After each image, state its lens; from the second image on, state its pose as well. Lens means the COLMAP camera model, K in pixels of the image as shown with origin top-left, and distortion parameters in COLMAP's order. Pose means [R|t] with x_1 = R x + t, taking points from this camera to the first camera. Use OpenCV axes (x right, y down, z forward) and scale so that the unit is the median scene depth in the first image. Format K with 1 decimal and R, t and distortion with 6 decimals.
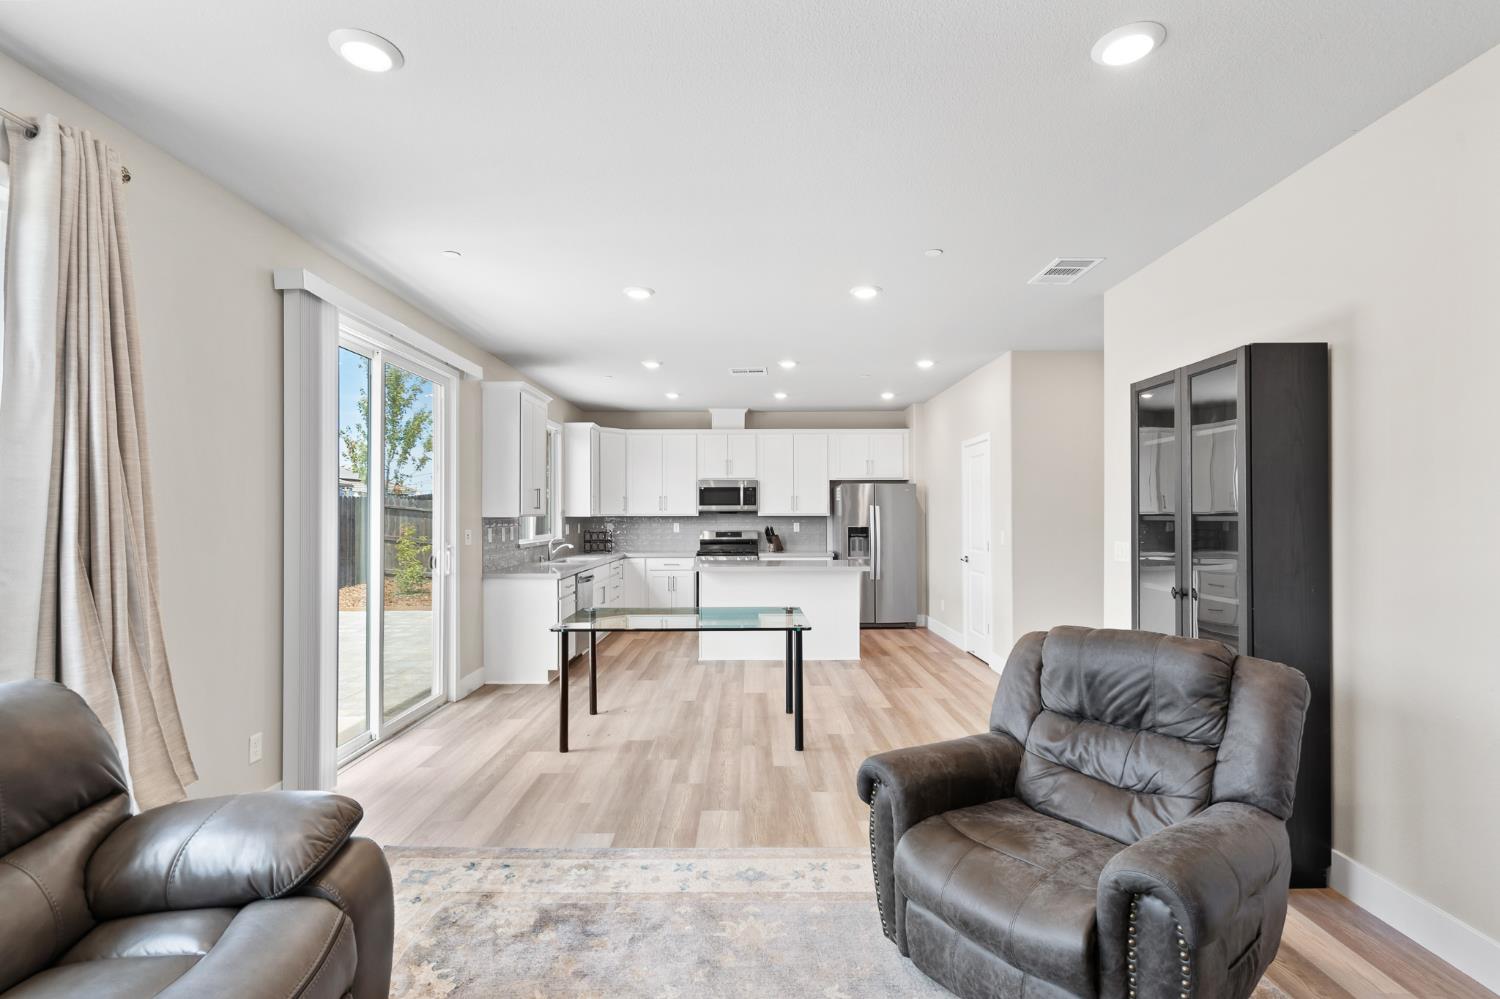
lens RADIAL K [[705.7, 0, 750.9], [0, 705.7, 511.4], [0, 0, 1]] dist [0.001662, 0.001332]
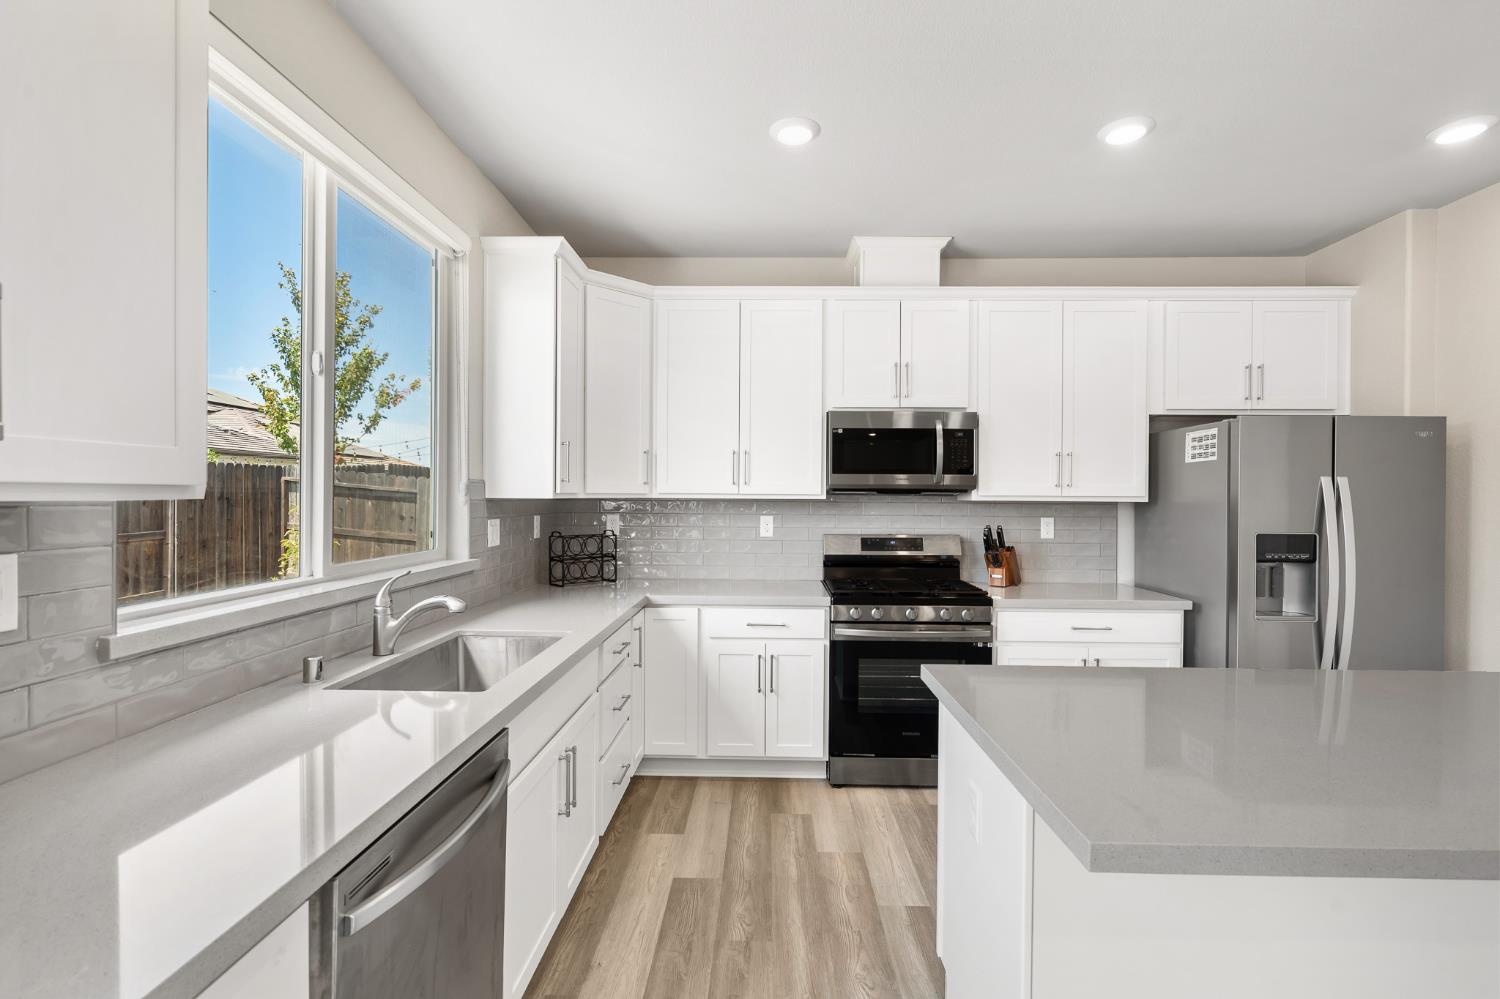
lens RADIAL K [[680.9, 0, 749.0], [0, 680.9, 501.6], [0, 0, 1]] dist [-0.003525, 0.000218]
pose [[0.999577, 0.009462, -0.027508, -0.112189], [-0.009154, 0.999894, 0.011281, 0.003803], [0.027612, -0.011024, 0.999558, 0.625941]]
